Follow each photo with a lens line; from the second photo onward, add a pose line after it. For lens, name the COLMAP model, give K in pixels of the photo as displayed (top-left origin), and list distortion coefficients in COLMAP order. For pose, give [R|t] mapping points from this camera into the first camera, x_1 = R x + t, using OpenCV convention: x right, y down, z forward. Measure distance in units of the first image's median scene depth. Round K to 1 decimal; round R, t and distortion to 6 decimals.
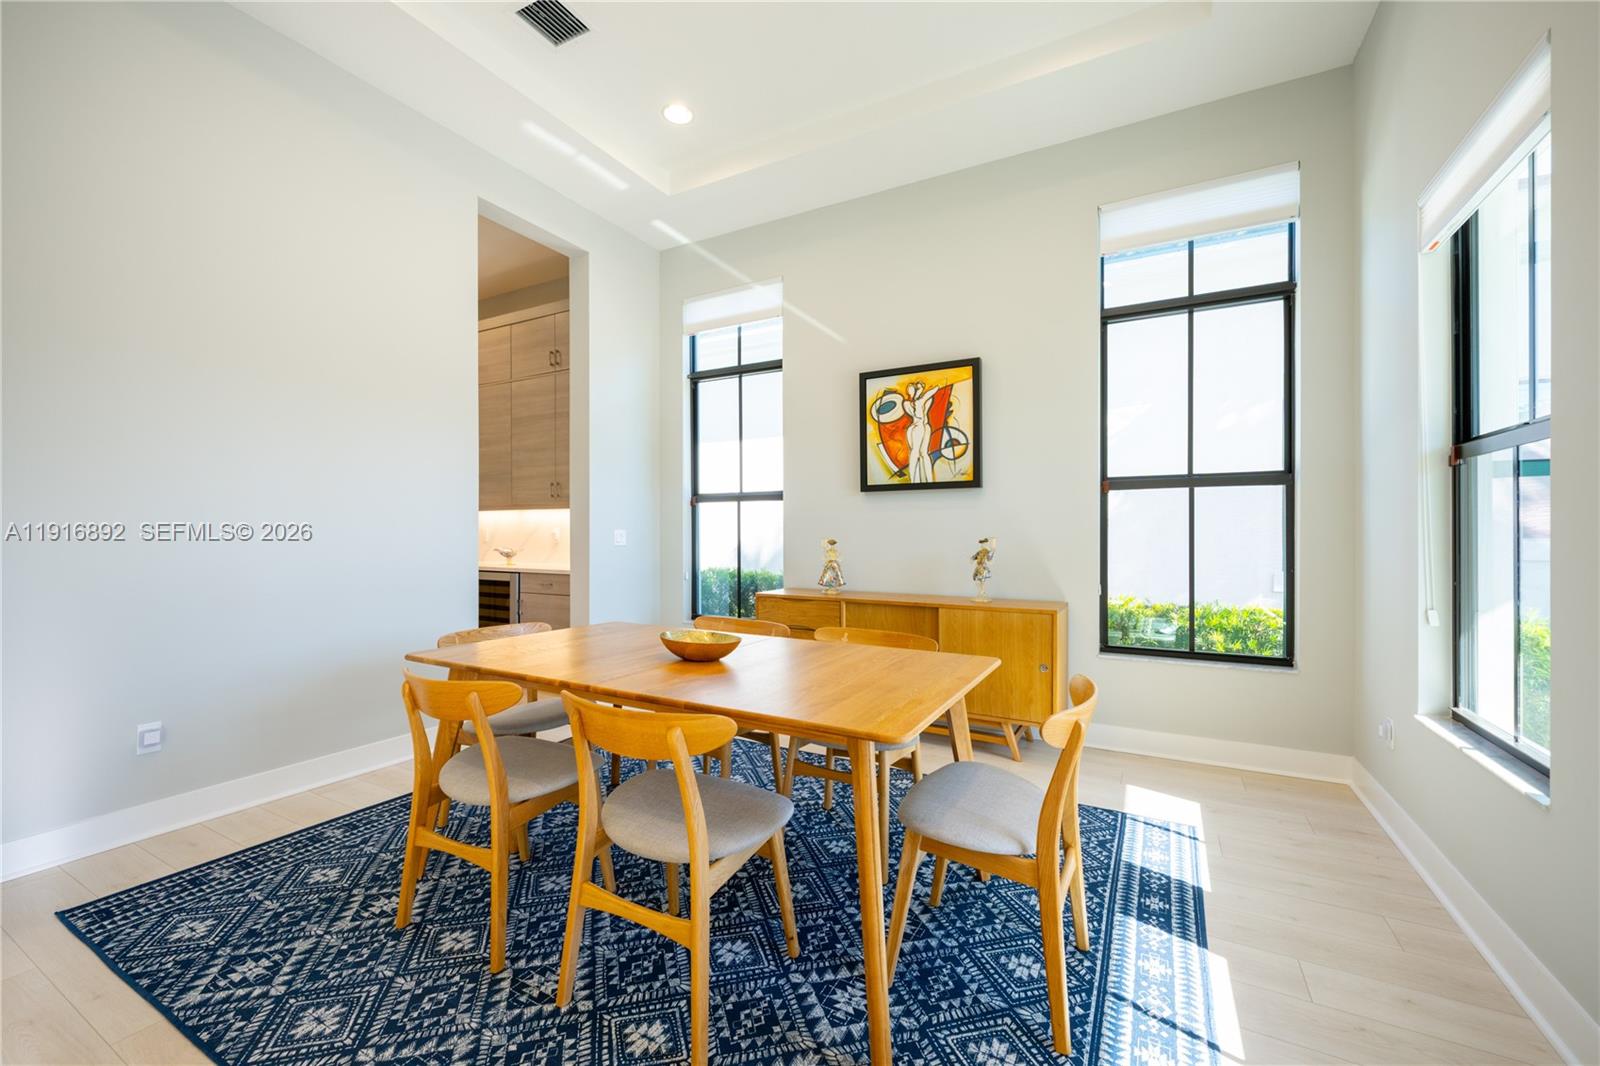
lens RADIAL K [[641.8, 0, 797.5], [0, 641.8, 527.7], [0, 0, 1]] dist [-0.000839, -0.000280]
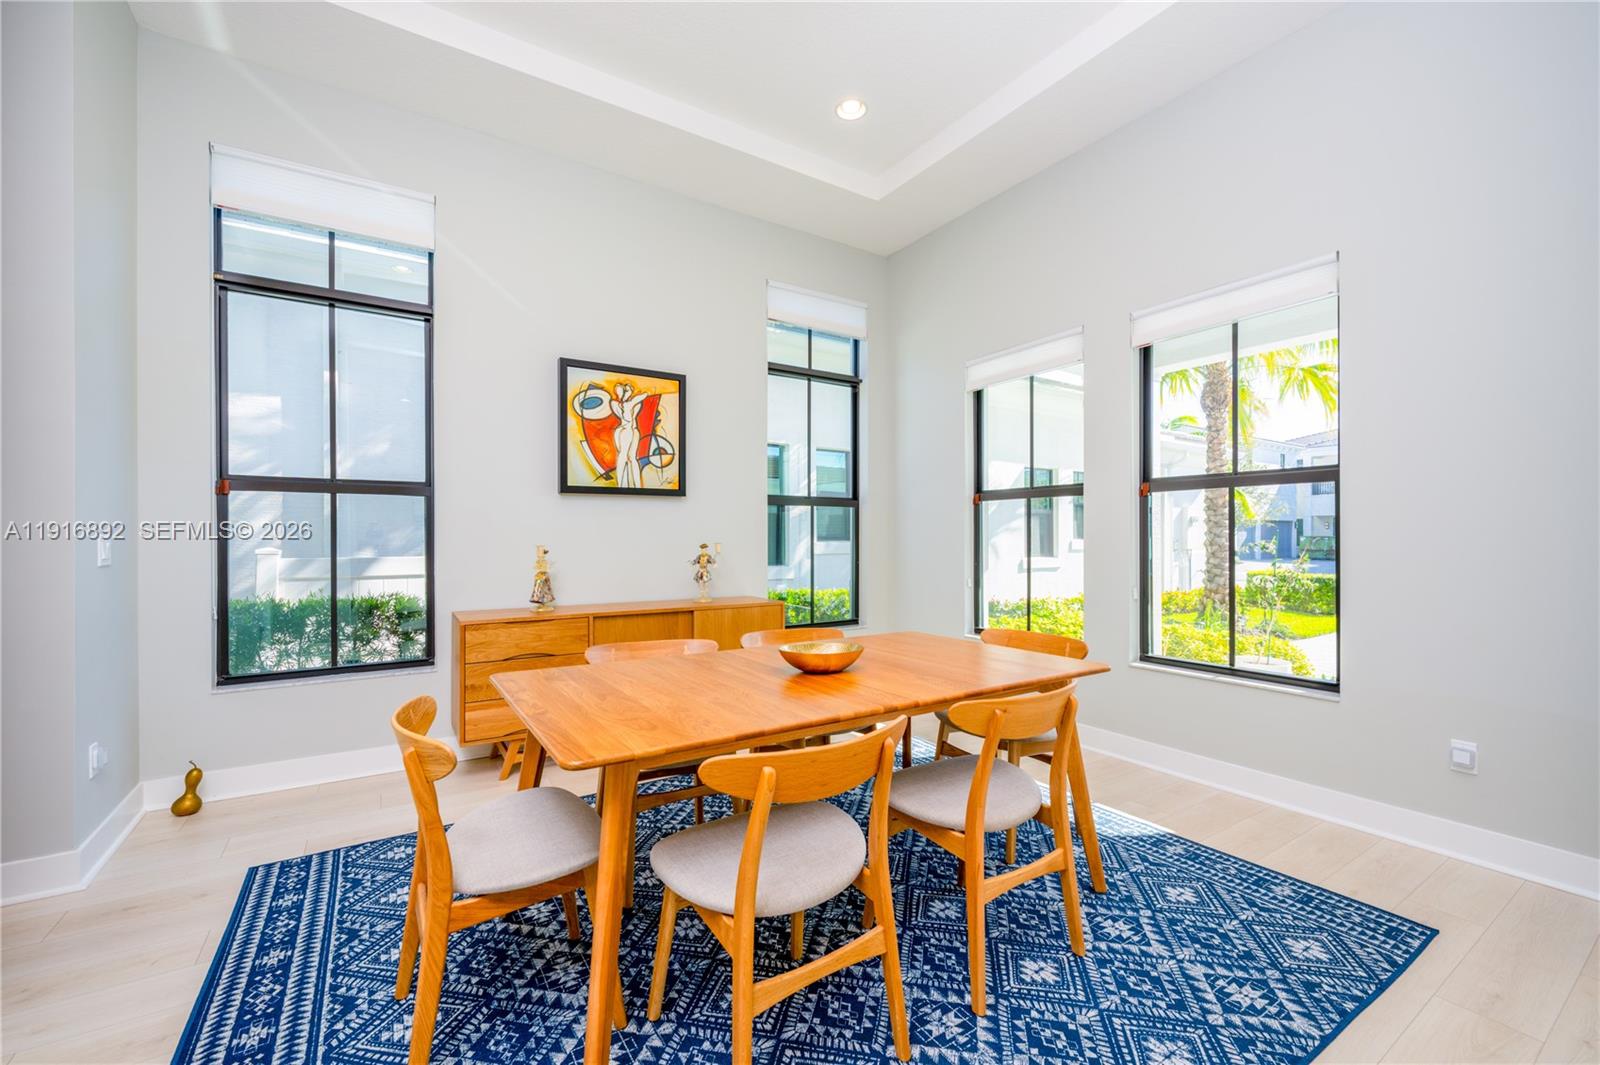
lens RADIAL K [[643.0, 0, 797.2], [0, 643.0, 539.7], [0, 0, 1]] dist [-0.004047, -0.000186]
pose [[0.468625, -0.003489, 0.883390, -0.555197], [0.001364, 0.999994, 0.003226, 0.006094], [-0.883396, -0.000306, 0.468627, 0.319493]]
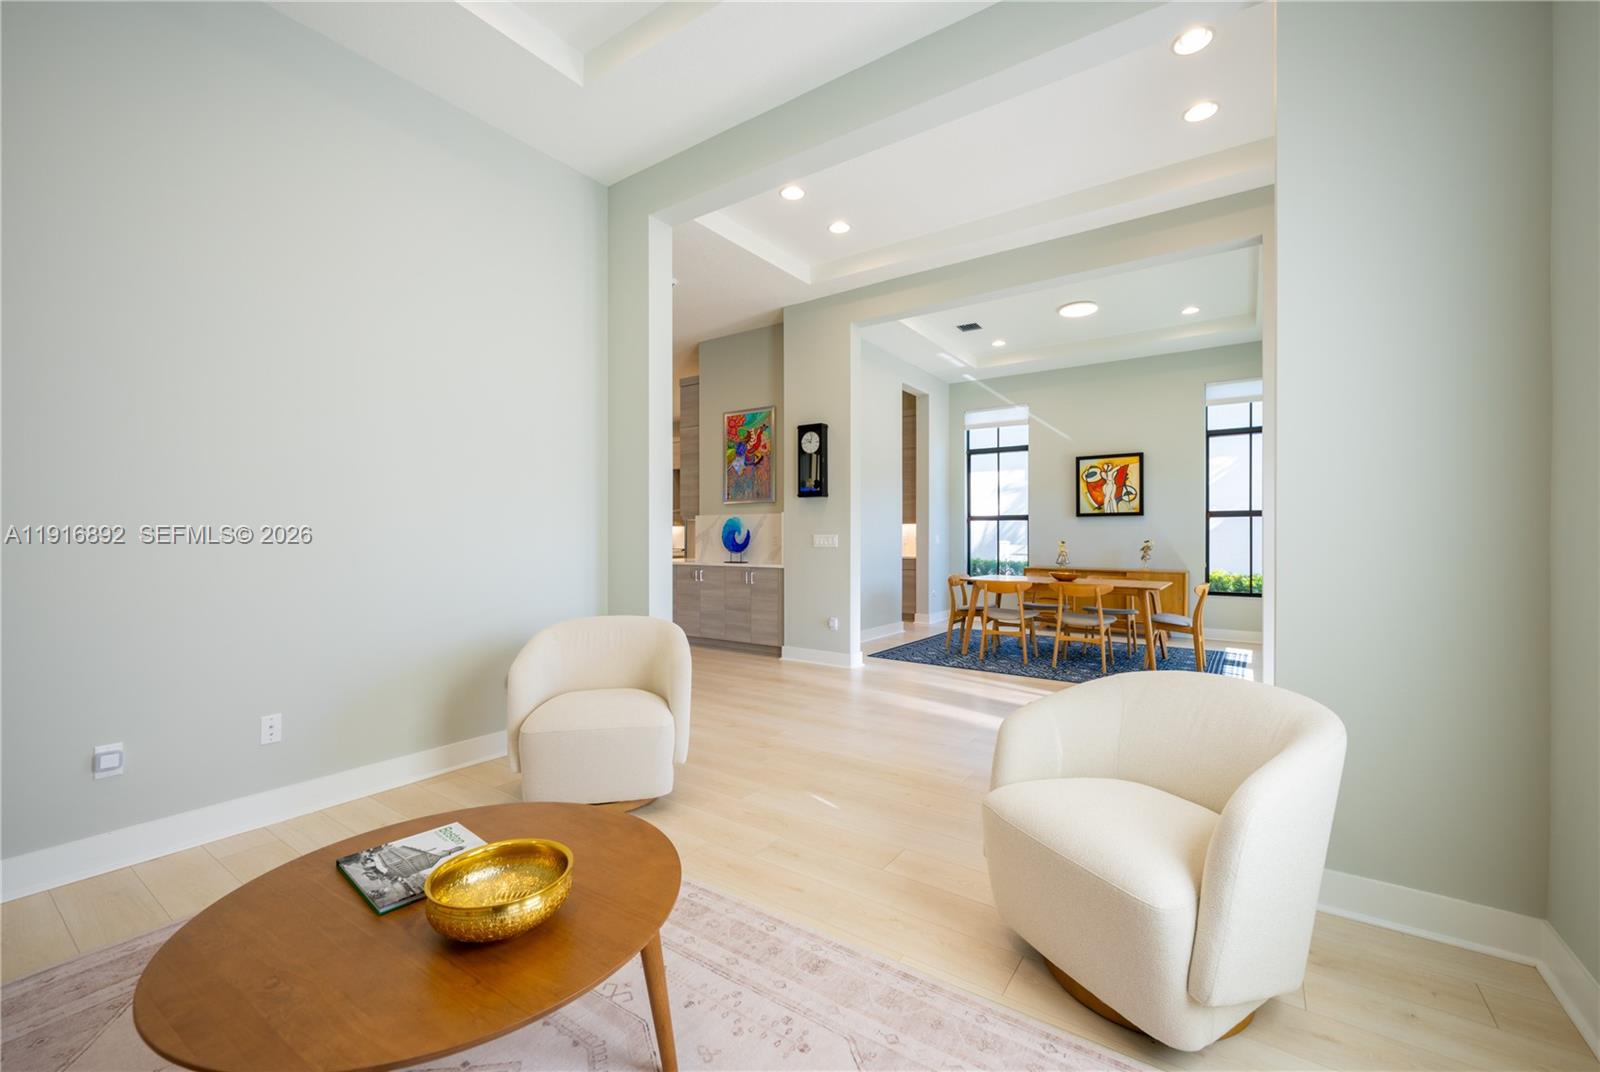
lens RADIAL K [[641.8, 0, 803.0], [0, 641.8, 534.1], [0, 0, 1]] dist [-0.000839, -0.000280]
pose [[0.995176, 0.000188, -0.098107, -0.575202], [0.000165, 0.999994, 0.003596, -0.010432], [0.098107, -0.003595, 0.995169, -1.106179]]
